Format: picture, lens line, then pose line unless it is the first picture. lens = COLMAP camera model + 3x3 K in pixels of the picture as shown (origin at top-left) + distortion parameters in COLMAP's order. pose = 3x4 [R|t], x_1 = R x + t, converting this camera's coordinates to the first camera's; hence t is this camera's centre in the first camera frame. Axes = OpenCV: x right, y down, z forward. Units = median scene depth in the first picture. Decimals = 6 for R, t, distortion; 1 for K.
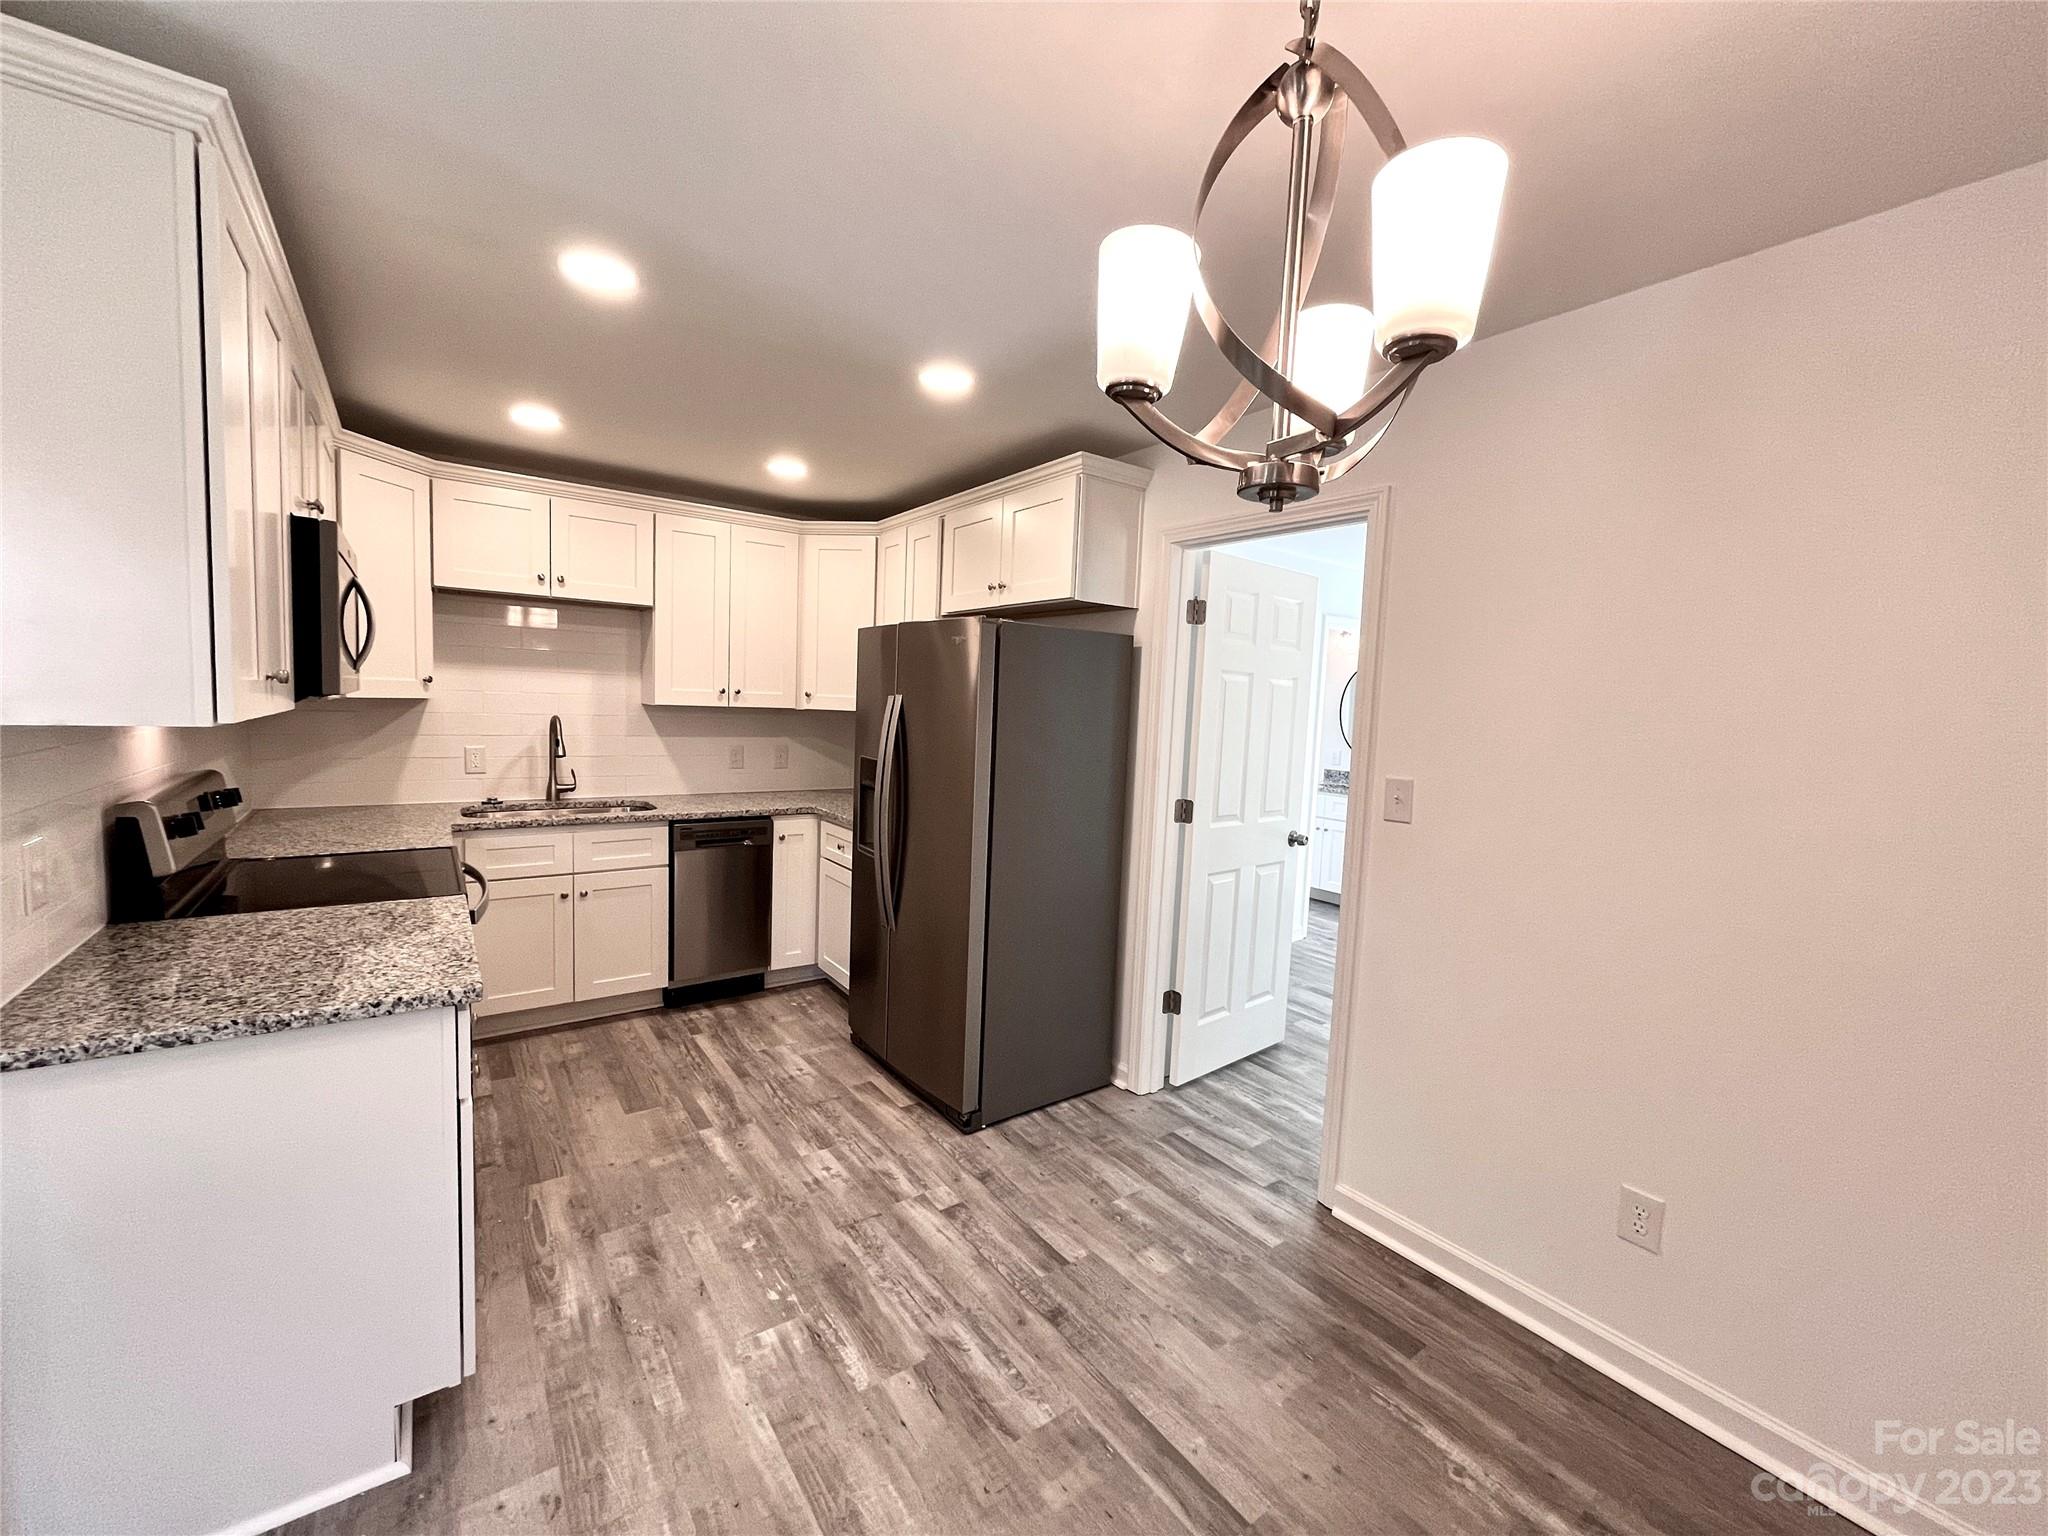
lens RADIAL K [[824.7, 0, 1029.3], [0, 824.7, 767.9], [0, 0, 1]] dist [0.000079, 0.000371]
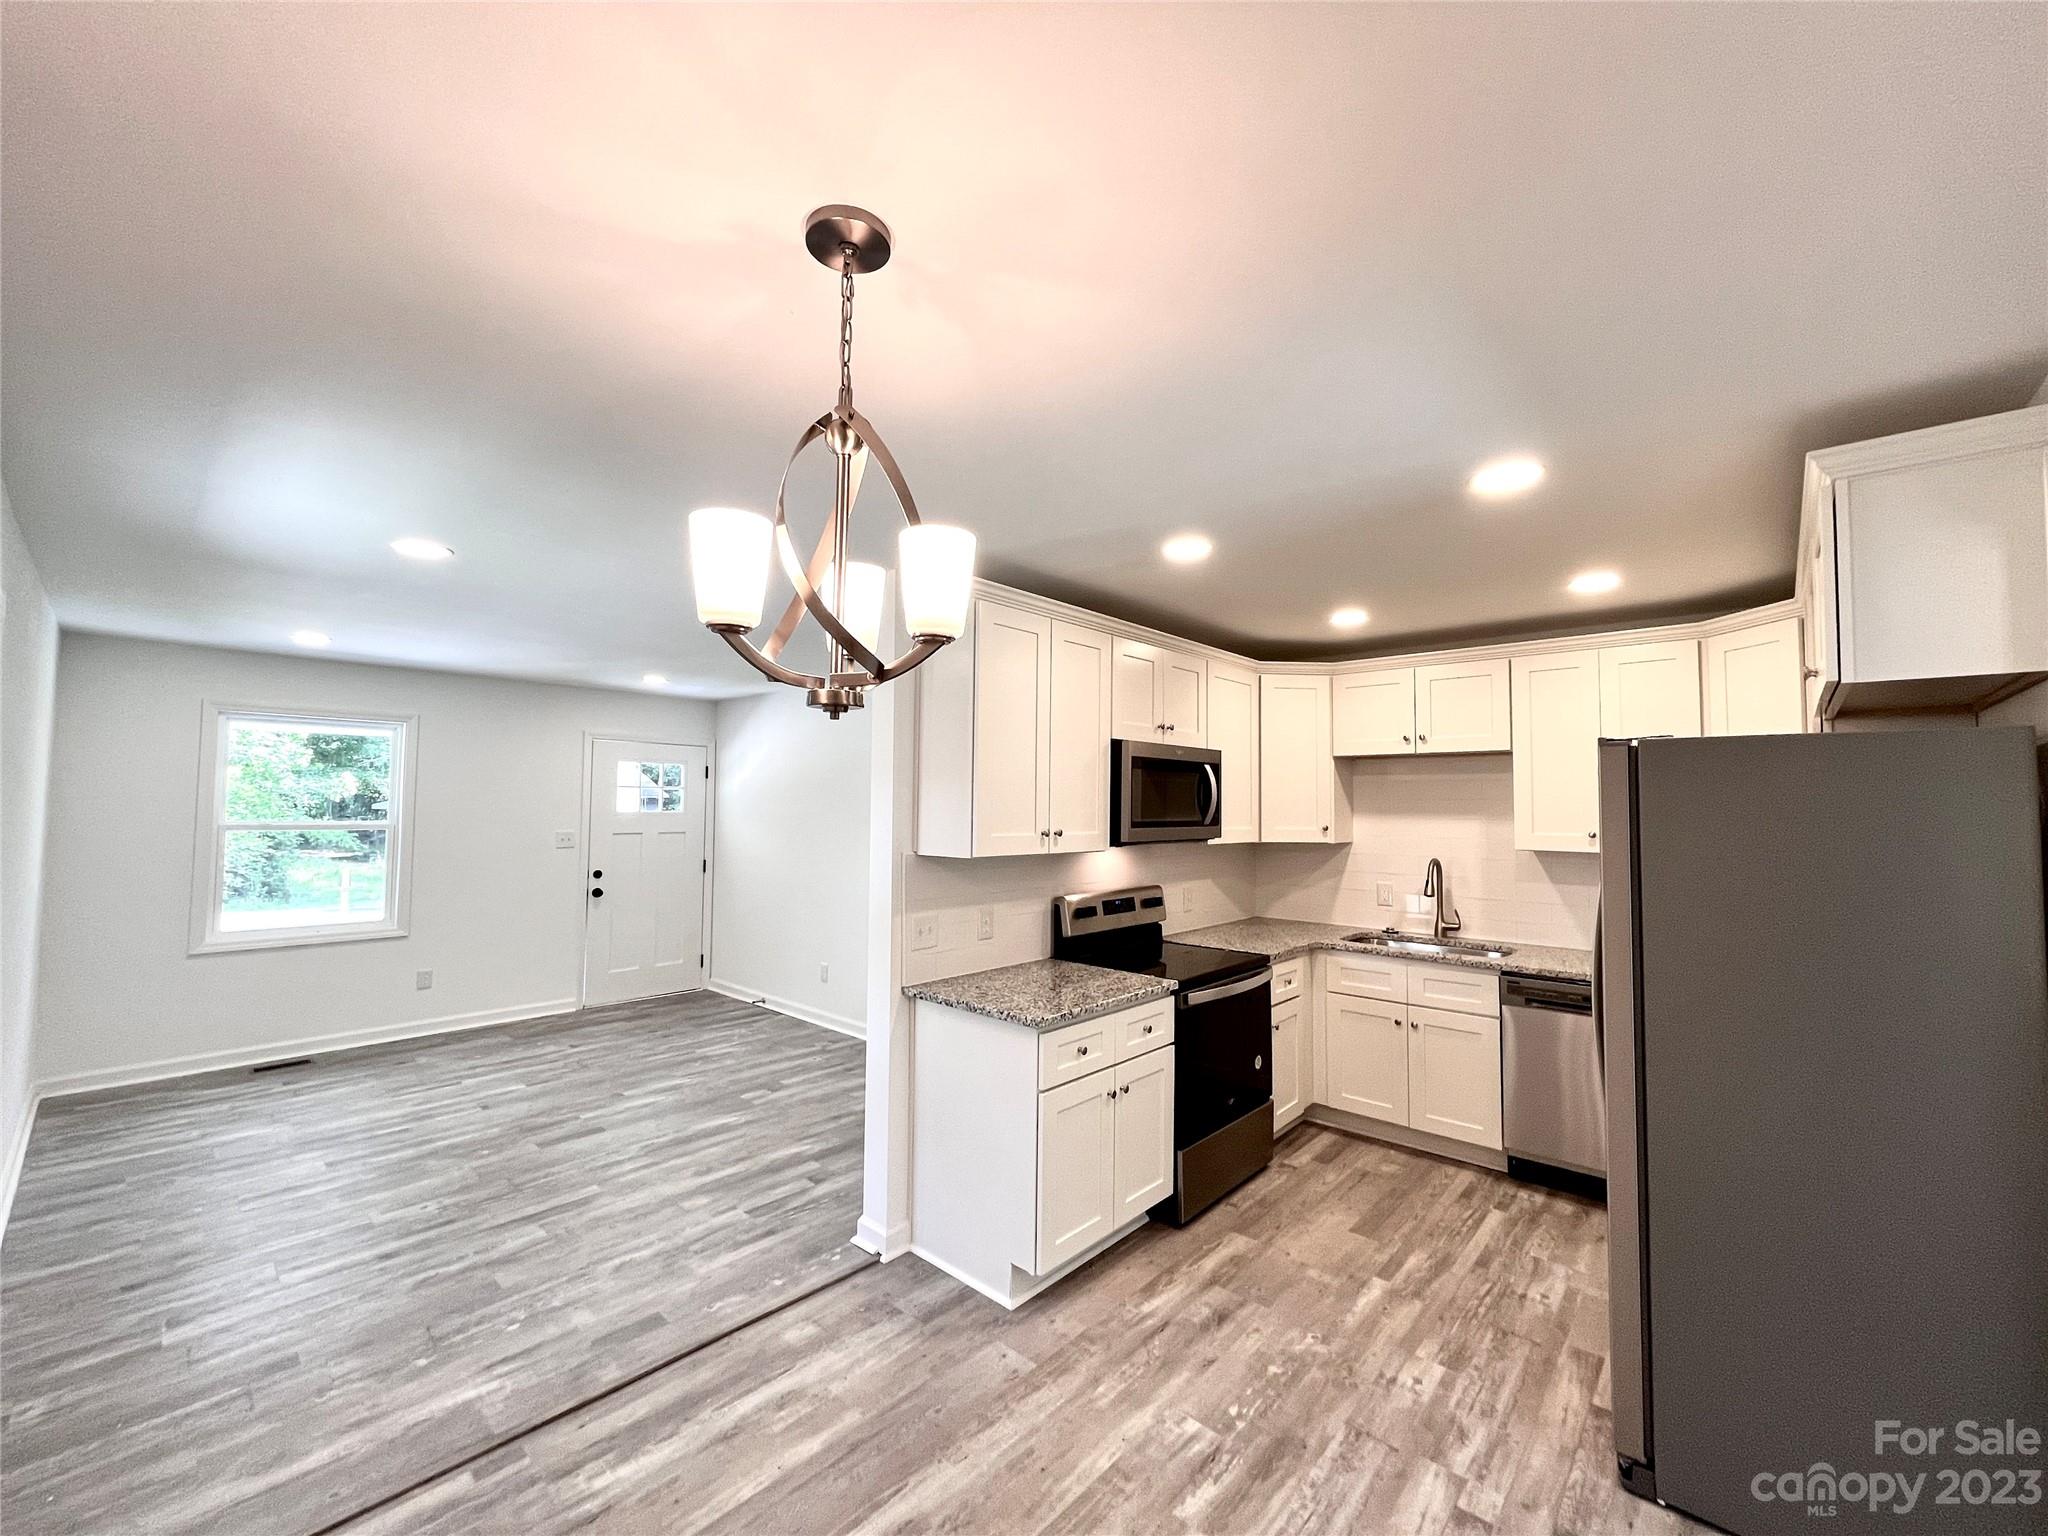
lens RADIAL K [[824.7, 0, 1029.3], [0, 824.7, 767.9], [0, 0, 1]] dist [0.000079, 0.000371]
pose [[0.203945, -0.085522, -0.975240, 0.580646], [-0.079893, 0.991400, -0.103646, -0.037568], [0.975717, 0.099053, 0.195358, 0.356783]]
